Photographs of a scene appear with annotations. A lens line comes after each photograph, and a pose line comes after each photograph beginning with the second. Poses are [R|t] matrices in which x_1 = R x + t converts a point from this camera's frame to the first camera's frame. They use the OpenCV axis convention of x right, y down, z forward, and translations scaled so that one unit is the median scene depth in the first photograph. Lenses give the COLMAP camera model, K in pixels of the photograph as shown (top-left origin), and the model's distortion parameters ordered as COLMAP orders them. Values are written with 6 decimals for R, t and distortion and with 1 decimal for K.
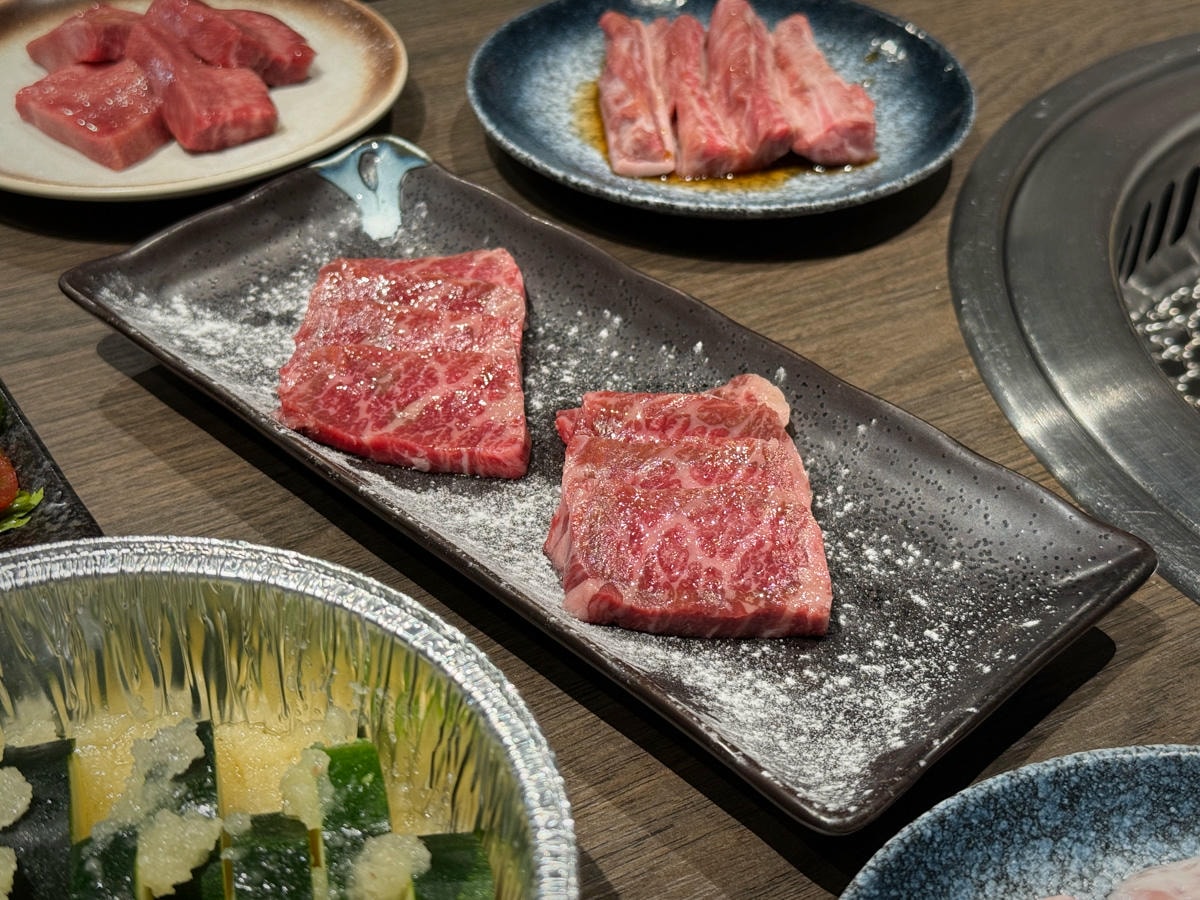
lens RADIAL K [[1795.6, 0, 601.2], [0, 1795.6, 451.4], [0, 0, 1]] dist [-0.000202, 0.000000]
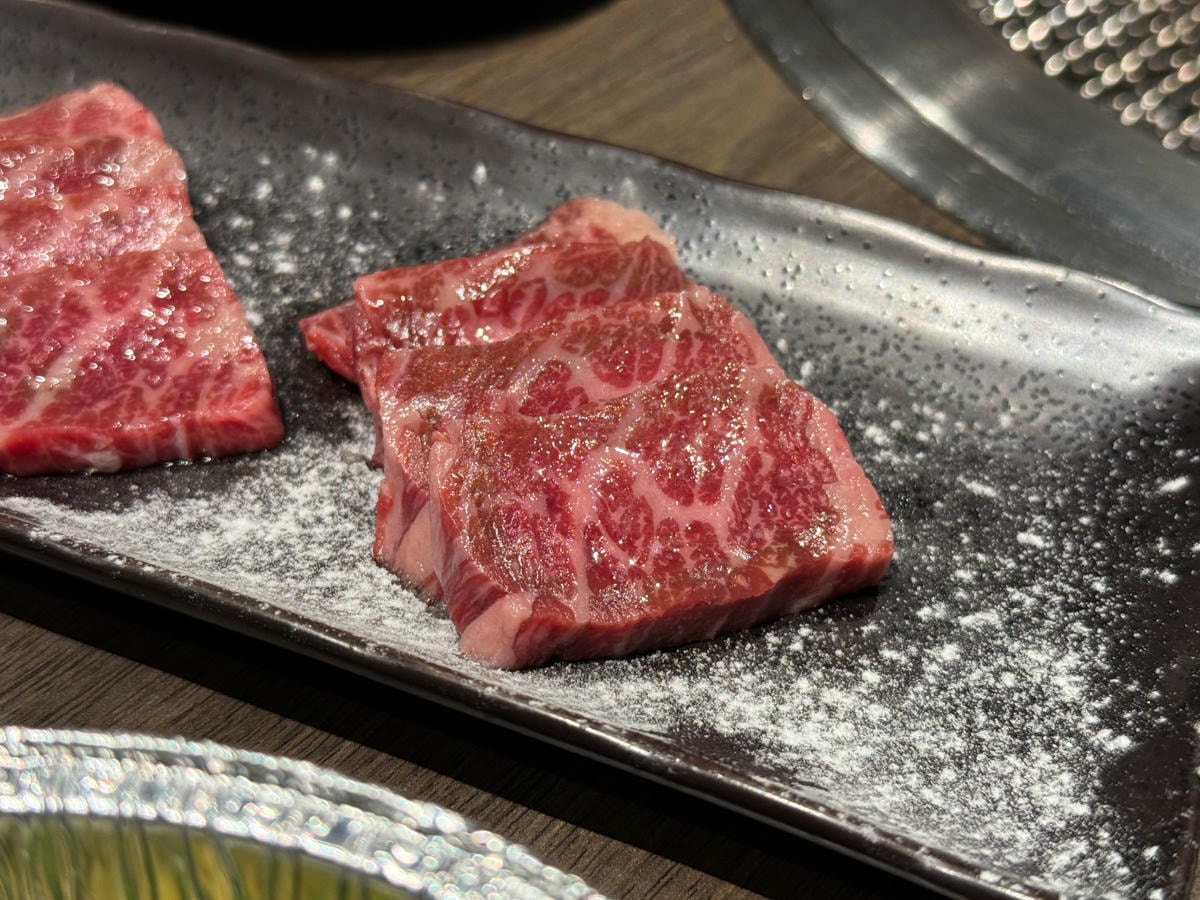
lens RADIAL K [[1795.6, 0, 599.0], [0, 1795.6, 448.5], [0, 0, 1]] dist [-0.000202, 0.000000]
pose [[0.931090, -0.232444, 0.281144, -0.121375], [0.210230, 0.971758, 0.107190, -0.026678], [-0.298120, -0.040698, 0.953660, 0.438443]]
